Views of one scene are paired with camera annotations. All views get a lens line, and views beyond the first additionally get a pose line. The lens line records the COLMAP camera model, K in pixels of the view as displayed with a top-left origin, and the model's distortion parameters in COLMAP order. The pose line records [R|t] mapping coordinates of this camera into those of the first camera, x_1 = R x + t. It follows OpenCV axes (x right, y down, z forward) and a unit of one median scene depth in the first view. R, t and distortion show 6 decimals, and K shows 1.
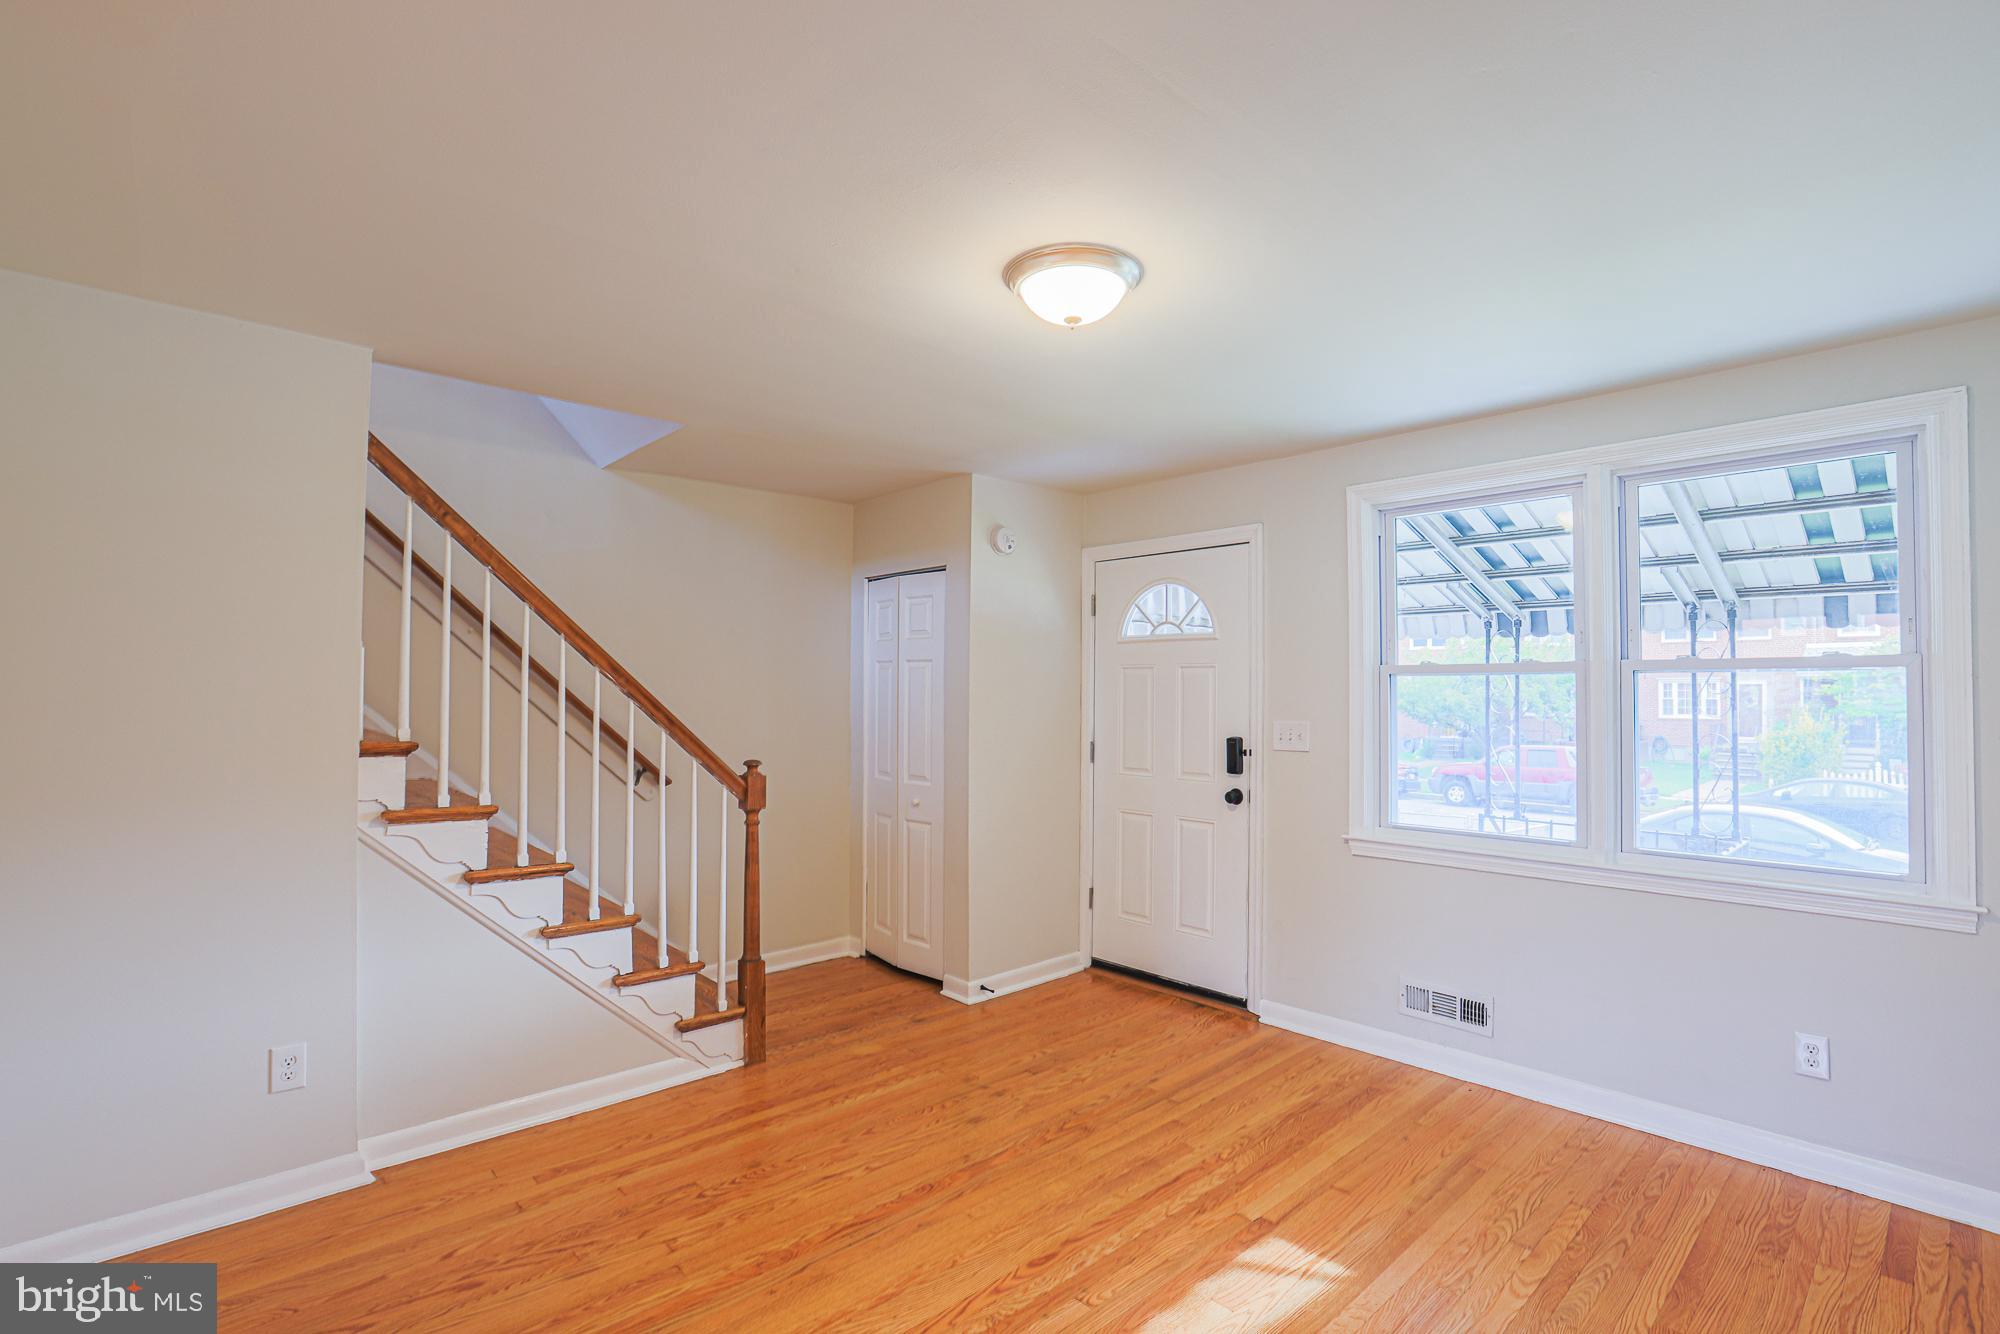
lens RADIAL K [[931.3, 0, 994.0], [0, 931.3, 678.3], [0, 0, 1]] dist [-0.051977, 0.016777]
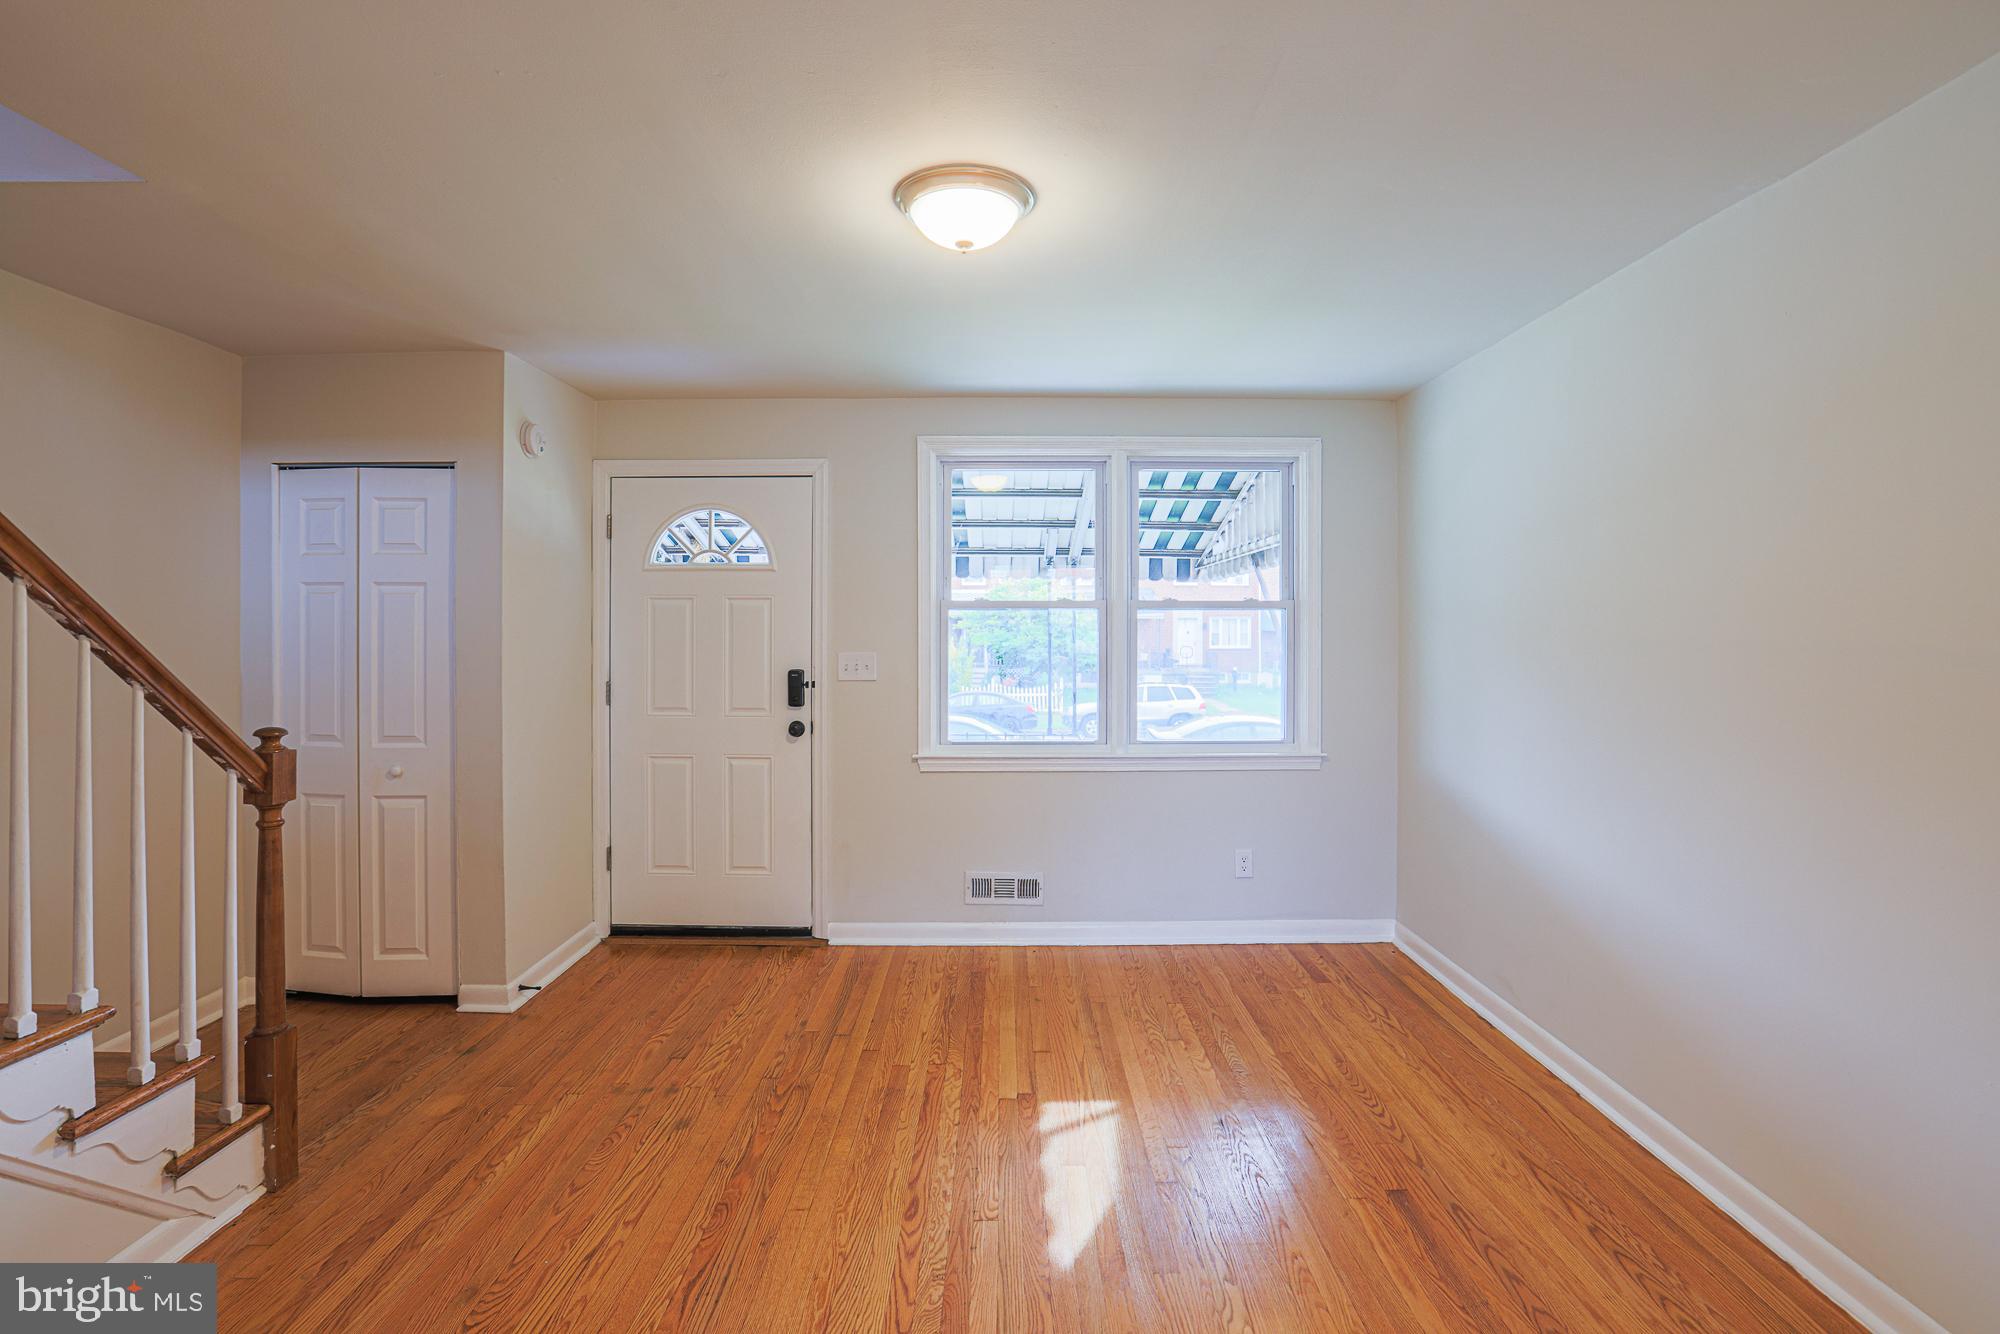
lens RADIAL K [[940.1, 0, 1009.4], [0, 940.1, 632.0], [0, 0, 1]] dist [-0.050018, 0.013729]
pose [[0.673937, -0.006850, 0.738757, -0.391563], [-0.008539, 0.999818, 0.017060, 0.003969], [-0.738739, -0.017805, 0.673756, 0.179427]]
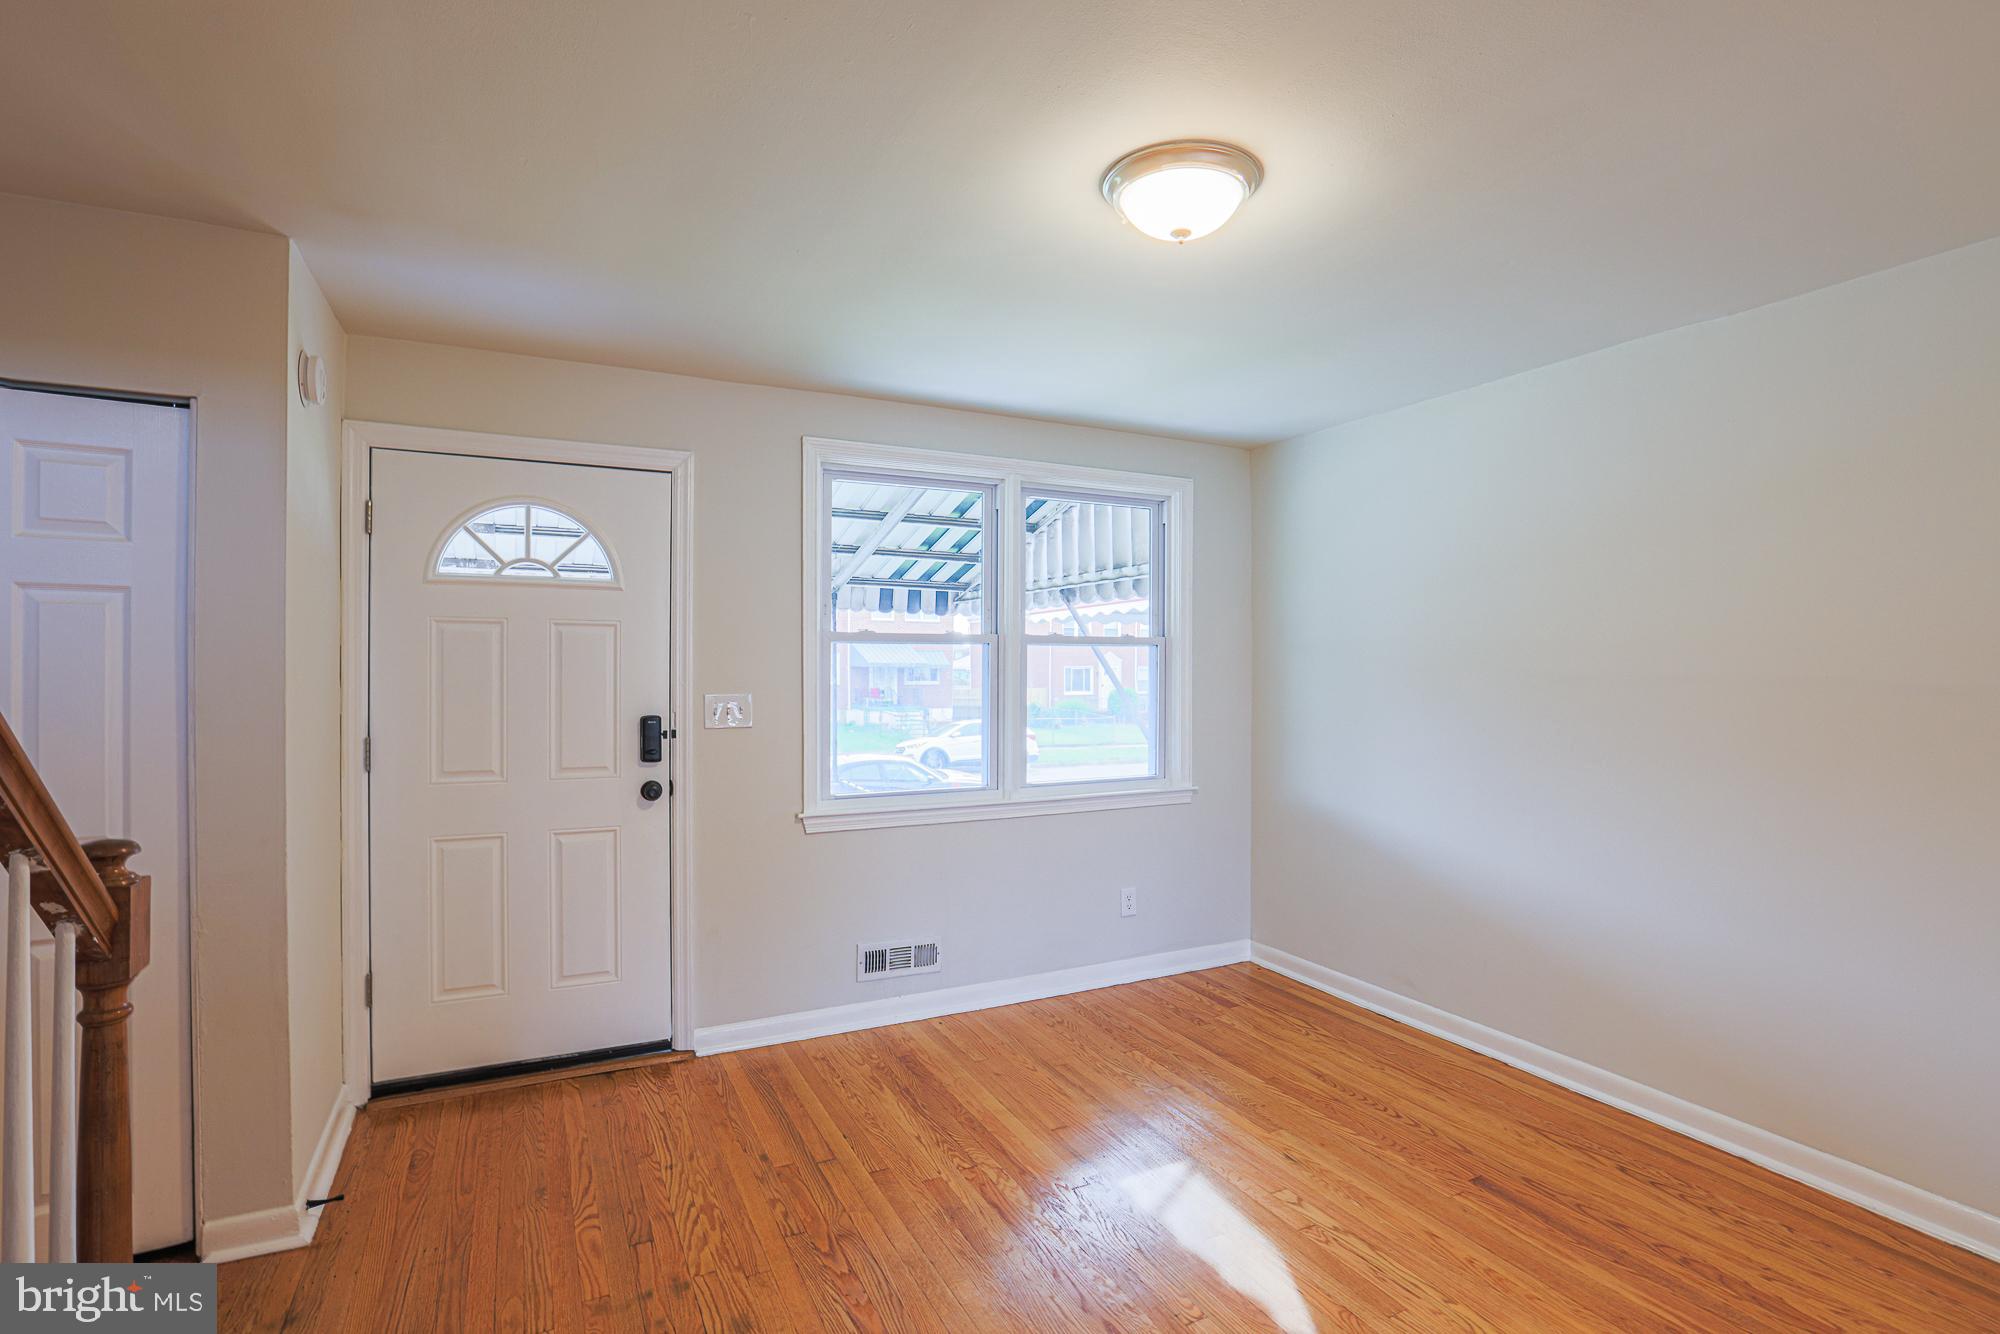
lens RADIAL K [[972.2, 0, 1033.3], [0, 972.2, 668.3], [0, 0, 1]] dist [-0.059891, 0.022901]
pose [[0.254646, -0.006423, 0.967013, -0.529781], [-0.017962, 0.999774, 0.011371, 0.009219], [-0.966868, -0.020265, 0.254473, 0.566603]]
